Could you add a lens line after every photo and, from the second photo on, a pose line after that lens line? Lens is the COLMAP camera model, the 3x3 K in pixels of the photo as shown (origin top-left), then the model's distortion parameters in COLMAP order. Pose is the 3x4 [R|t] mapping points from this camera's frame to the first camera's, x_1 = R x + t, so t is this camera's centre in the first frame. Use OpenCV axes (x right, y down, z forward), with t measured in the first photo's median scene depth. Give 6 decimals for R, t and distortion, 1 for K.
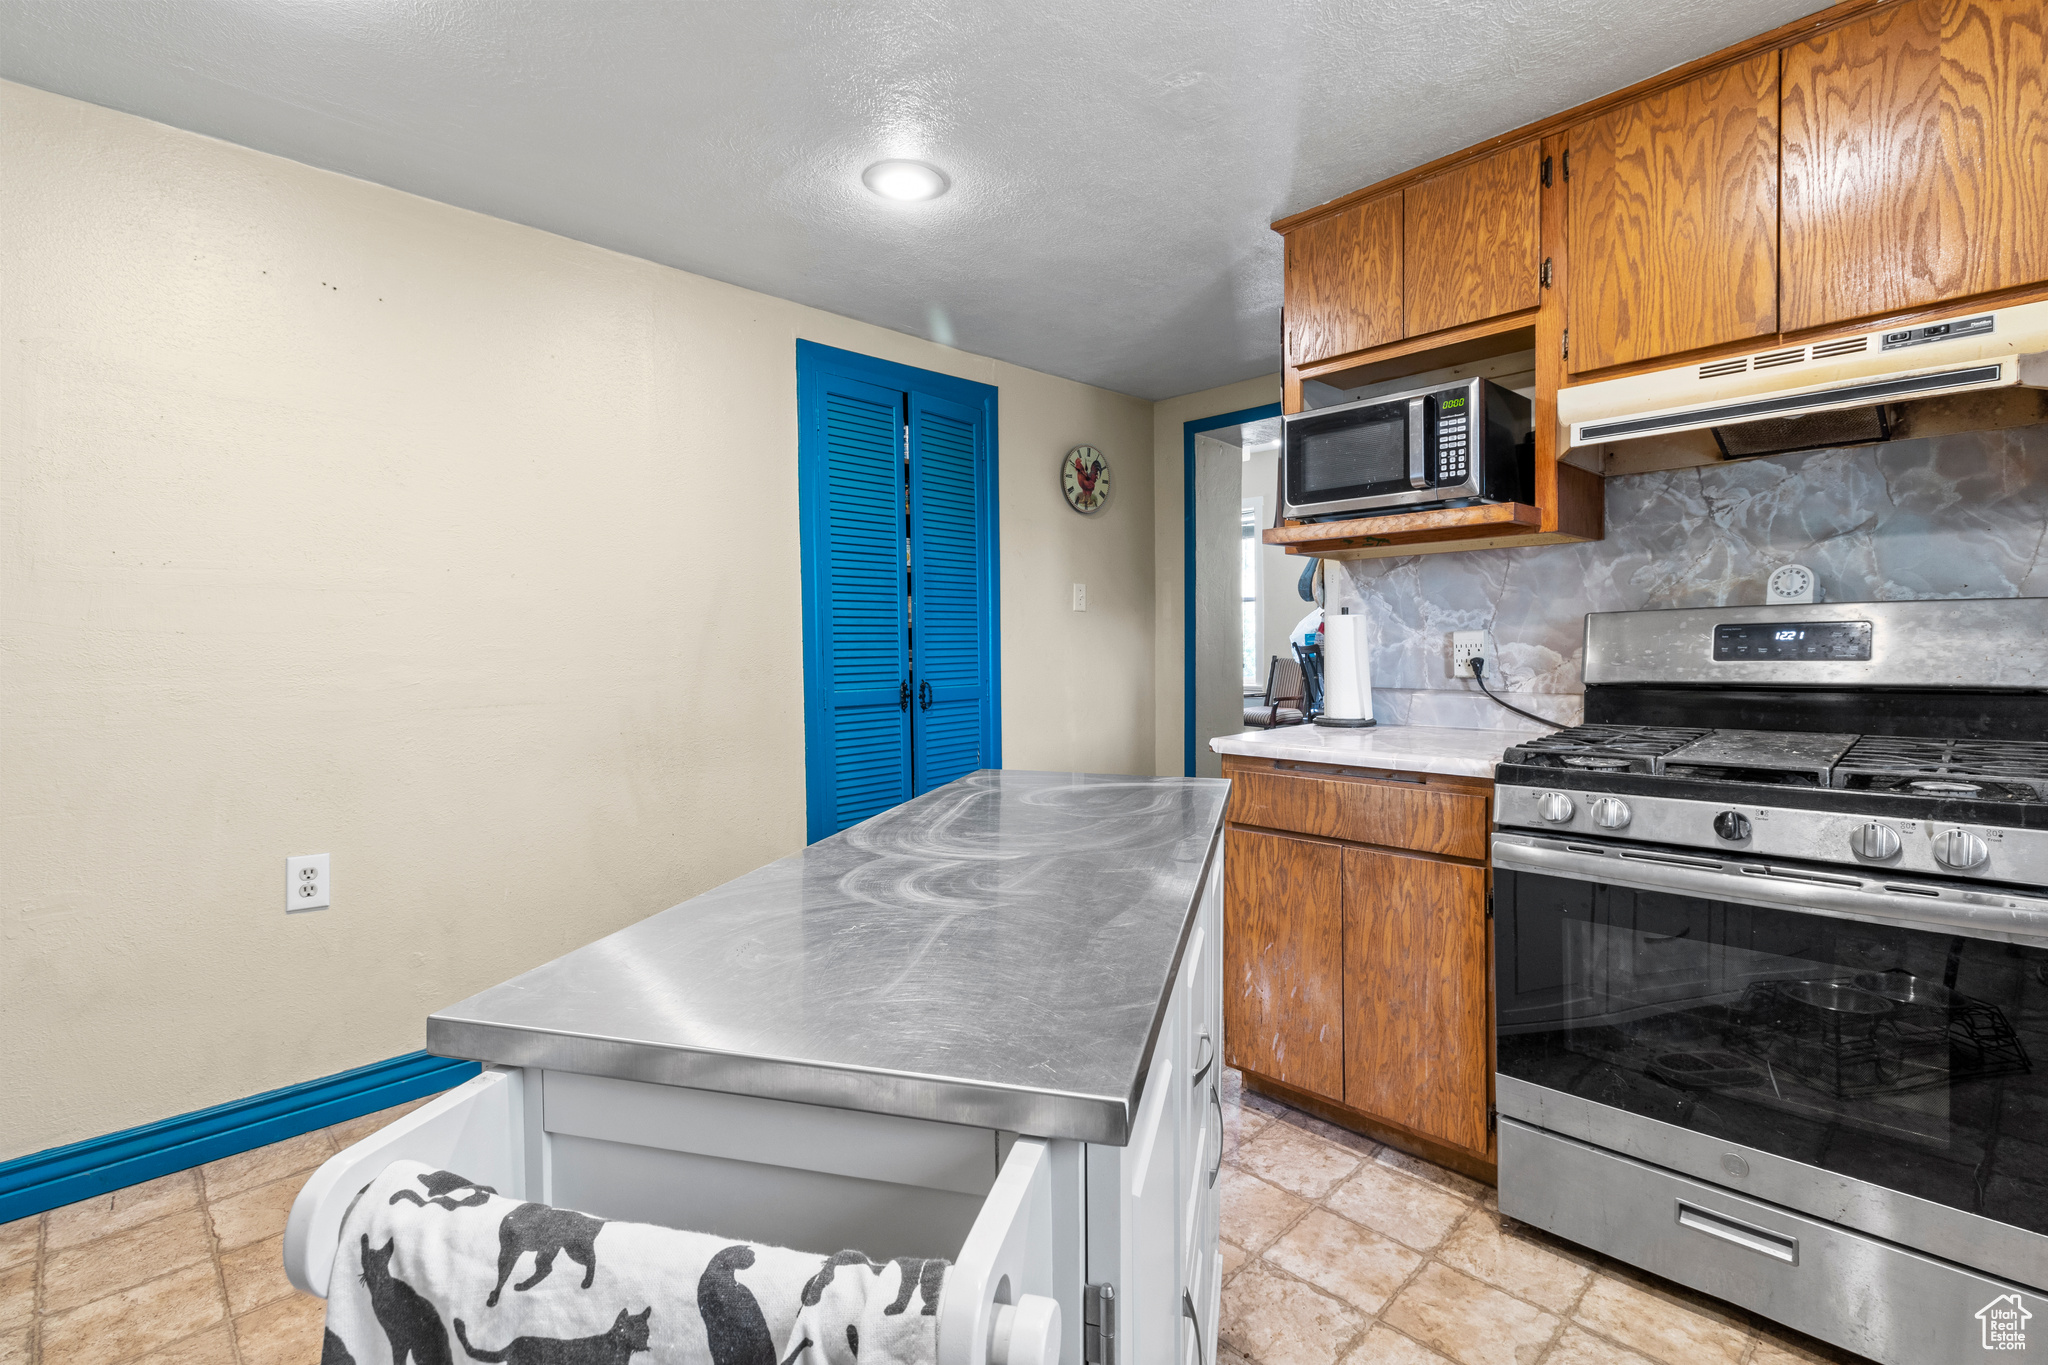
lens RADIAL K [[947.3, 0, 1029.5], [0, 947.3, 669.3], [0, 0, 1]] dist [0.014066, -0.000329]
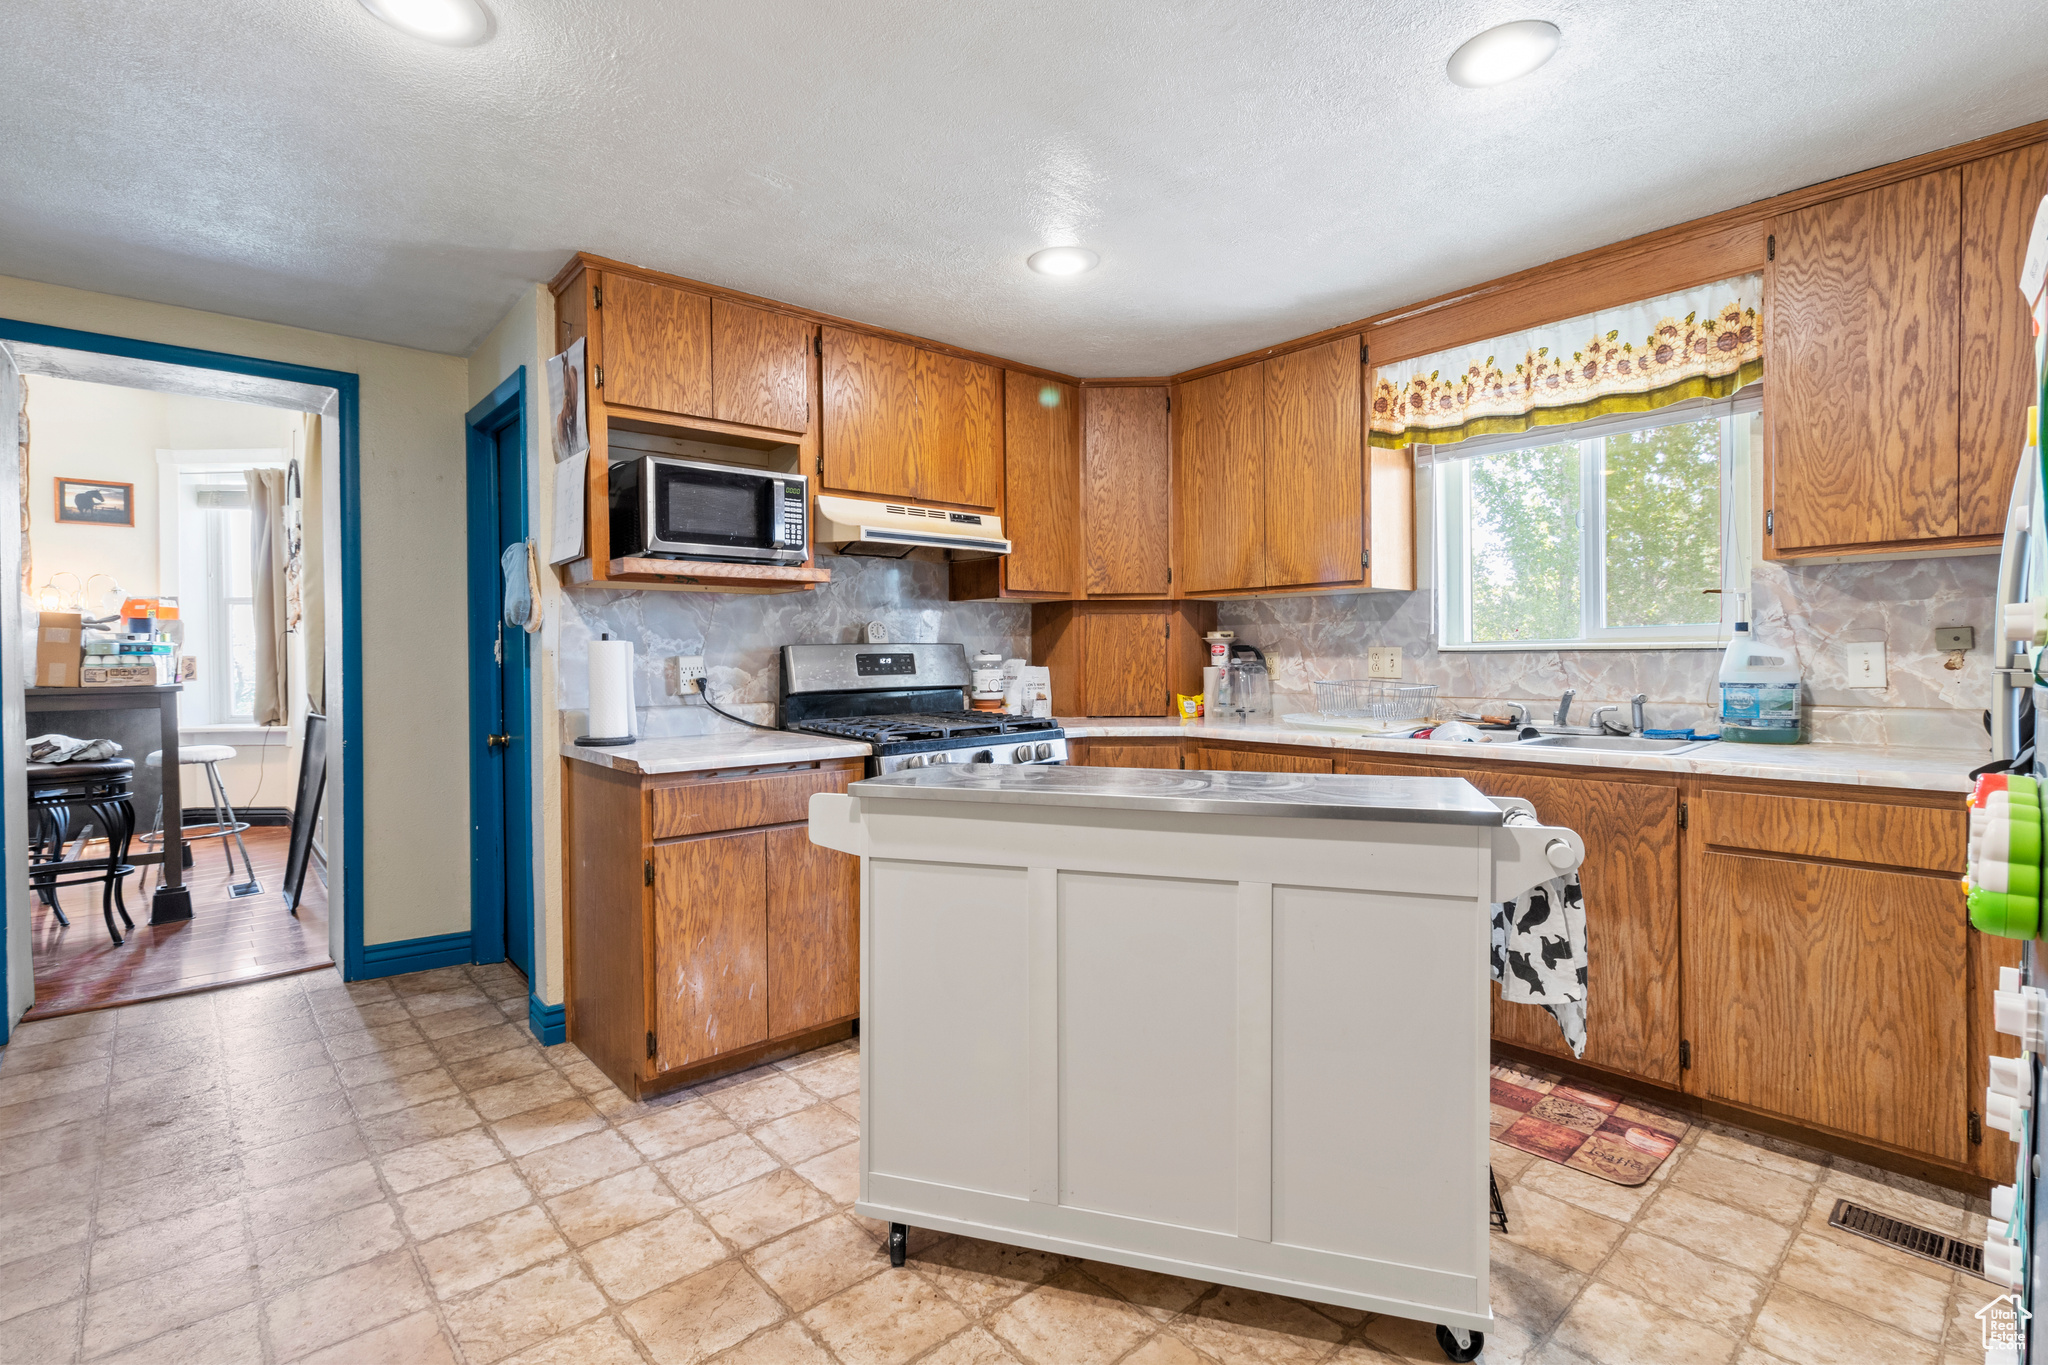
lens RADIAL K [[947.3, 0, 1024.0], [0, 947.3, 671.2], [0, 0, 1]] dist [0.014066, -0.000329]
pose [[0.058377, -0.008343, 0.998260, -0.824654], [0.033150, 0.999430, 0.006414, -0.016269], [-0.997744, 0.032718, 0.058621, 0.548432]]
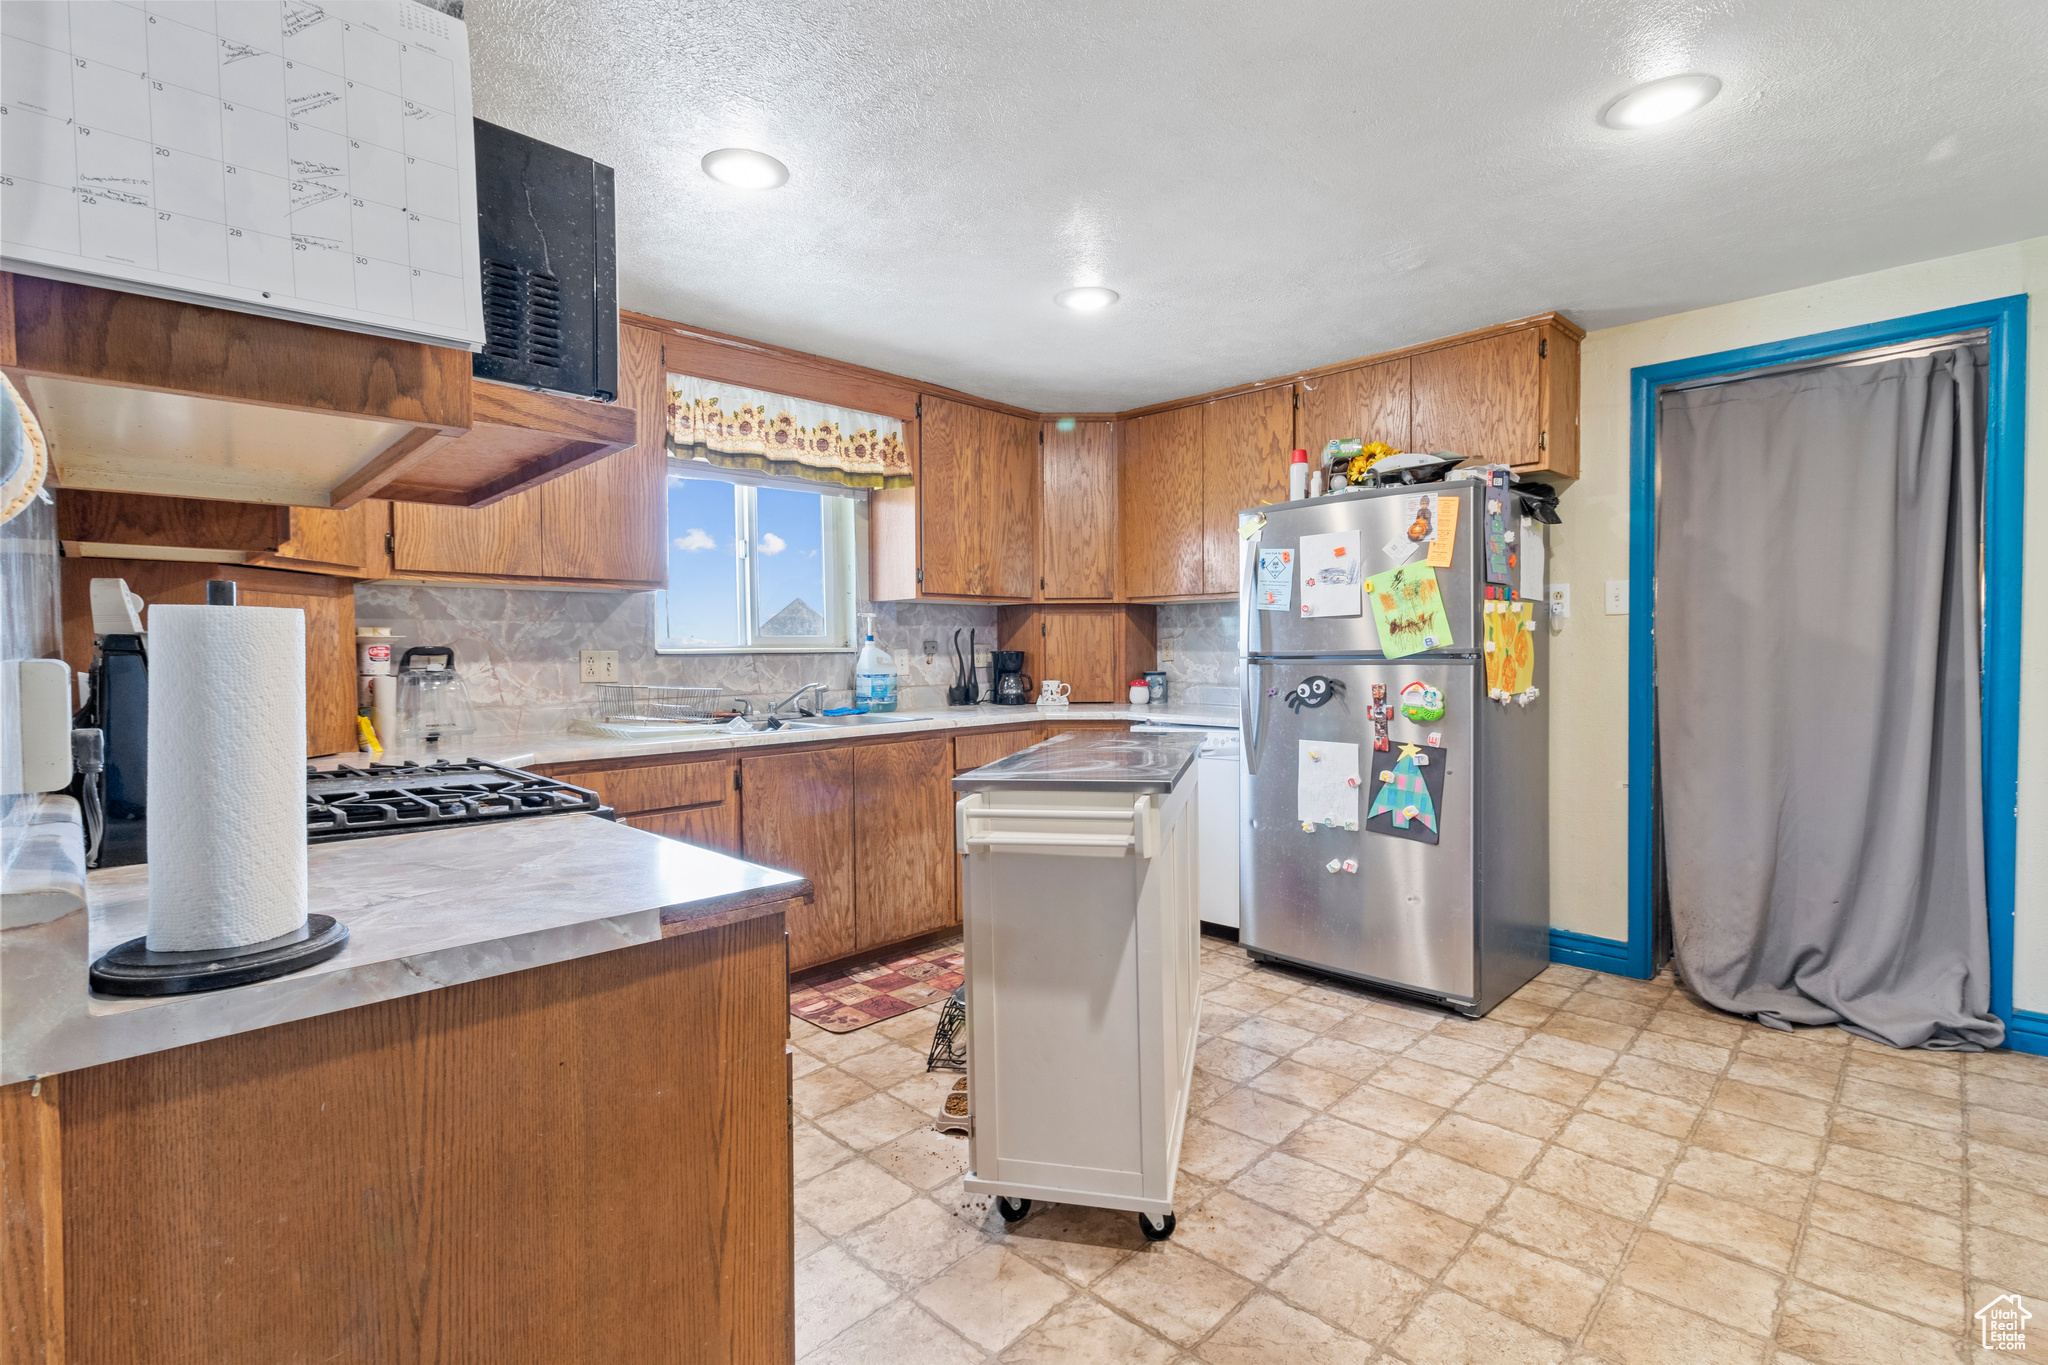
lens RADIAL K [[947.3, 0, 1017.6], [0, 947.3, 670.3], [0, 0, 1]] dist [0.014066, -0.000329]
pose [[-0.999835, 0.018167, 0.000639, 1.113789], [0.018176, 0.998658, 0.048497, -0.096875], [0.000242, 0.048501, -0.998823, 2.594990]]
